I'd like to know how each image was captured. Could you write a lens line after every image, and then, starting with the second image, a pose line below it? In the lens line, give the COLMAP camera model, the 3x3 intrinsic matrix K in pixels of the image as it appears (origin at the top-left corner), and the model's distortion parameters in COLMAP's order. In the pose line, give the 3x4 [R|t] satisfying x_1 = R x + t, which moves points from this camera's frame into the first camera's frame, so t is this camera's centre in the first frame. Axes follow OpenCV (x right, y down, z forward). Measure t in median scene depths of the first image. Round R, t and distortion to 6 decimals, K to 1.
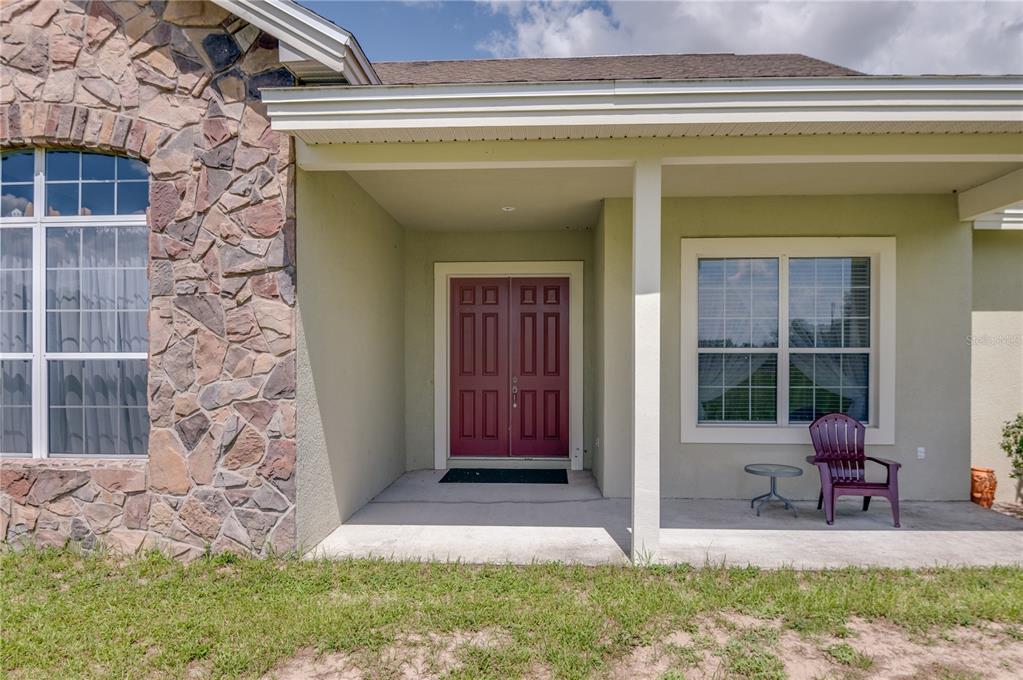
lens RADIAL K [[730.8, 0, 511.4], [0, 730.8, 342.1], [0, 0, 1]] dist [-0.012470, -0.004725]
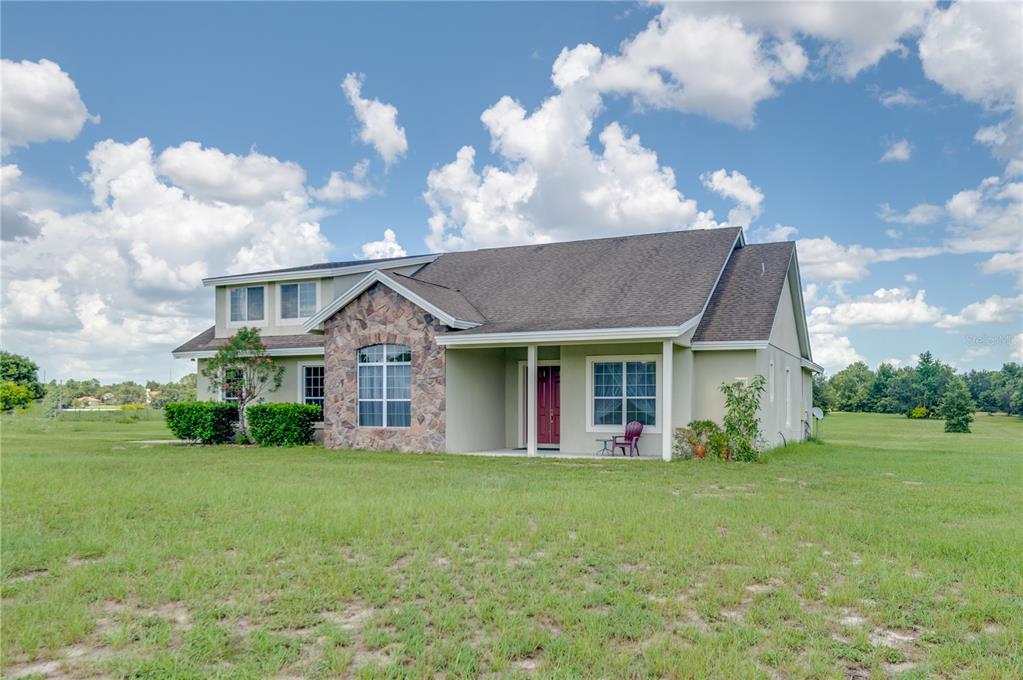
lens RADIAL K [[730.8, 0, 512.0], [0, 730.8, 340.8], [0, 0, 1]] dist [-0.012470, -0.004725]
pose [[0.934133, -0.030746, -0.355598, 1.345133], [0.007034, 0.997675, -0.067785, -0.026516], [0.356855, 0.060819, 0.932178, -2.357427]]
